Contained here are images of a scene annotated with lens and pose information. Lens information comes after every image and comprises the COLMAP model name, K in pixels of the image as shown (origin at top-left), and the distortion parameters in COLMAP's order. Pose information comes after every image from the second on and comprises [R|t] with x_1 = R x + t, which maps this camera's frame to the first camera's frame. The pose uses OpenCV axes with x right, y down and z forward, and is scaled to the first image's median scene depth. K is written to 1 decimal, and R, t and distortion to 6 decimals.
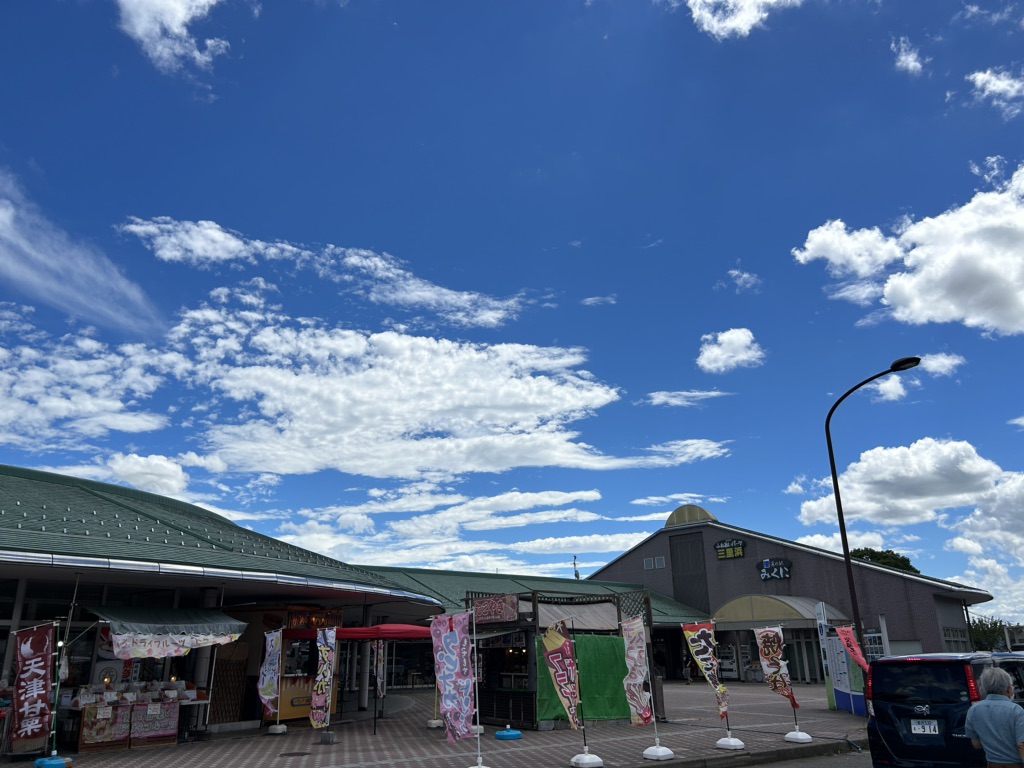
lens RADIAL K [[775.8, 0, 512.0], [0, 775.8, 384.0], [0, 0, 1]] dist [0.066565, -0.001451]
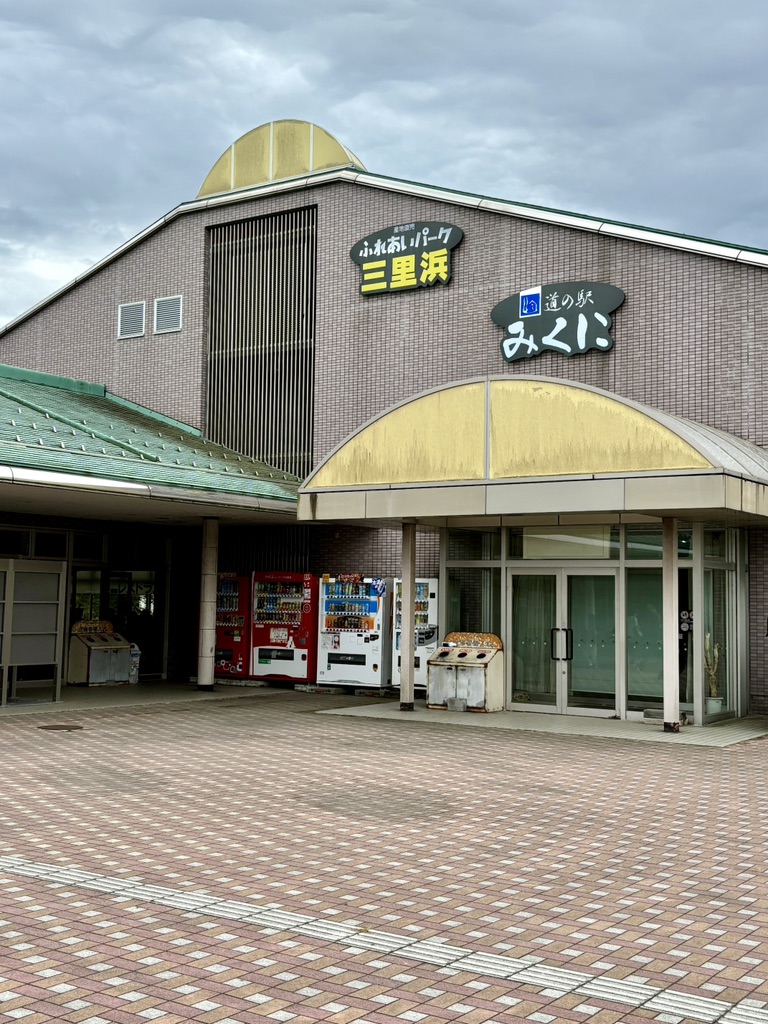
lens RADIAL K [[1239.5, 0, 384.0], [0, 1239.5, 512.0], [0, 0, 1]] dist [0.072703, -0.000925]
pose [[0.958980, 0.044776, 0.279914, 0.158848], [-0.115381, 0.963604, 0.241152, 0.201576], [-0.258929, -0.263557, 0.929244, 0.594696]]
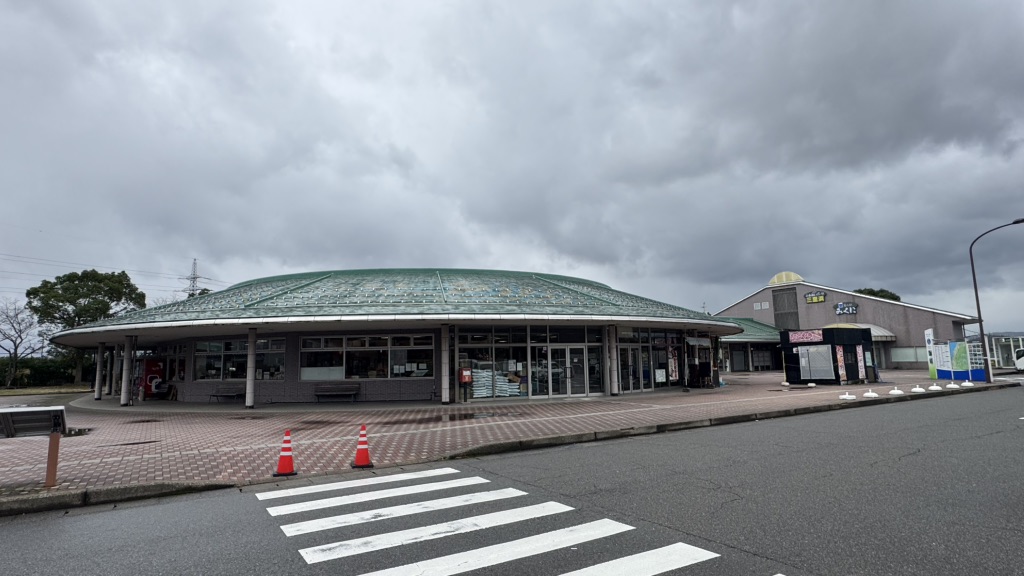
lens RADIAL K [[565.9, 0, 512.0], [0, 565.9, 288.0], [0, 0, 1]] dist [0.022437, -0.000069]
pose [[0.995425, -0.027952, -0.091367, -0.270893], [0.045759, 0.978921, 0.199048, -0.086224], [0.083877, -0.202318, 0.975721, -0.258370]]
